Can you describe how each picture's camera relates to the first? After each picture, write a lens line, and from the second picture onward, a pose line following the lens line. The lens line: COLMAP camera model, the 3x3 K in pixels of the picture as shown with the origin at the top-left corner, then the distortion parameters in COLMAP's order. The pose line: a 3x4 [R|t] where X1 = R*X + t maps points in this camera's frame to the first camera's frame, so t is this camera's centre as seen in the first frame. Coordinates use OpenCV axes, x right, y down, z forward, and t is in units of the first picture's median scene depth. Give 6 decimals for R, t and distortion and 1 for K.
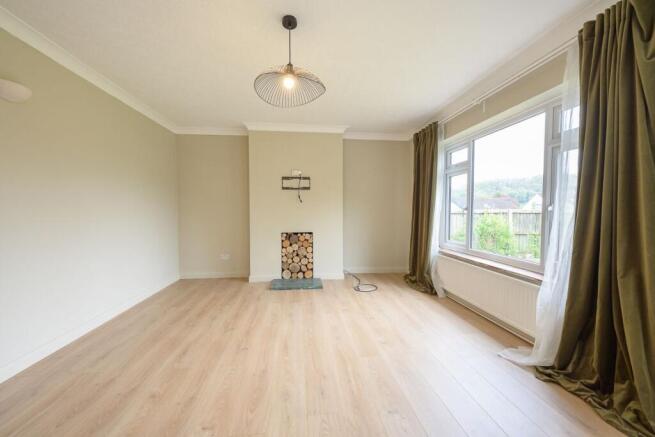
lens RADIAL K [[262.4, 0, 326.7], [0, 262.4, 220.2], [0, 0, 1]] dist [-0.003126, 0.000048]
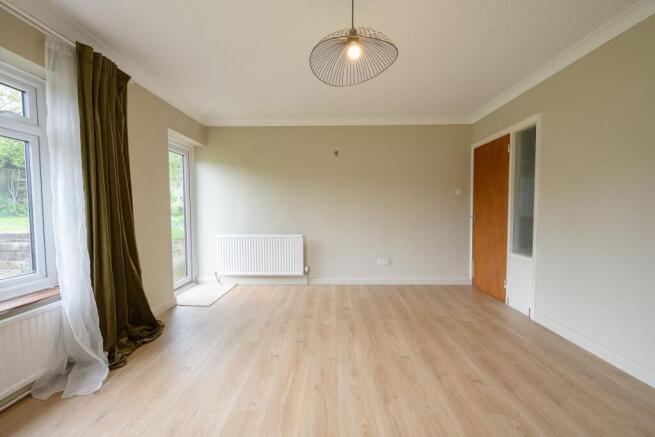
lens RADIAL K [[262.4, 0, 326.7], [0, 262.4, 220.2], [0, 0, 1]] dist [-0.003126, 0.000048]
pose [[-0.990559, -0.000100, 0.137087, -0.151599], [0.011560, 0.996377, 0.084254, -0.067771], [-0.136599, 0.085044, -0.986969, 1.653375]]
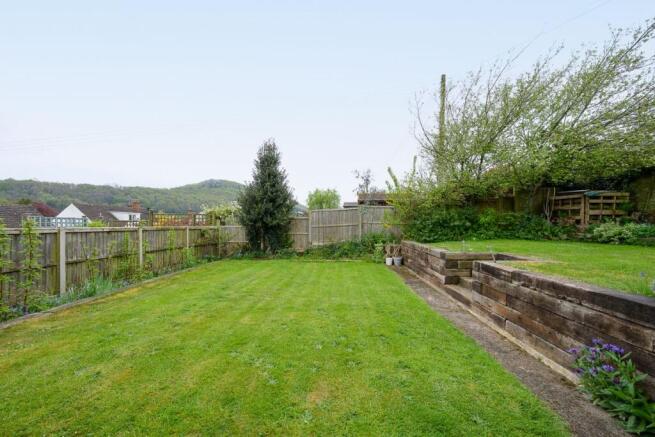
lens RADIAL K [[253.7, 0, 327.2], [0, 253.7, 226.1], [0, 0, 1]] dist [-0.000952, -0.000031]
pose [[0.138059, -0.002789, 0.990420, 1.350883], [0.024827, 0.999692, -0.000645, -0.098702], [-0.990113, 0.024678, 0.138085, 0.822316]]
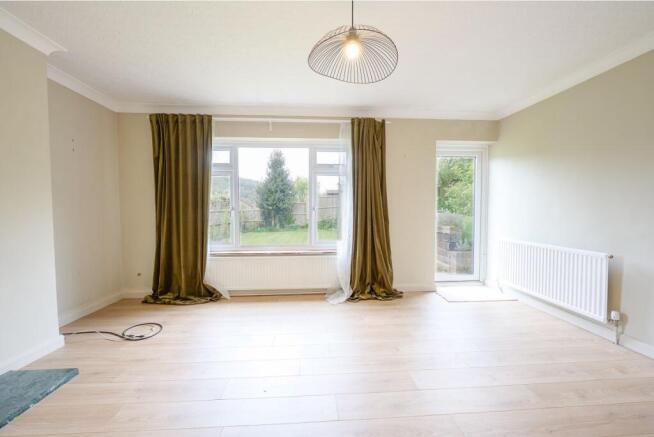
lens RADIAL K [[261.9, 0, 326.2], [0, 261.9, 220.2], [0, 0, 1]] dist [-0.003126, 0.000048]
pose [[0.045710, -0.038802, 0.998201, -0.861122], [0.041332, 0.998463, 0.036919, -0.035975], [-0.998099, 0.039570, 0.047243, 0.945267]]
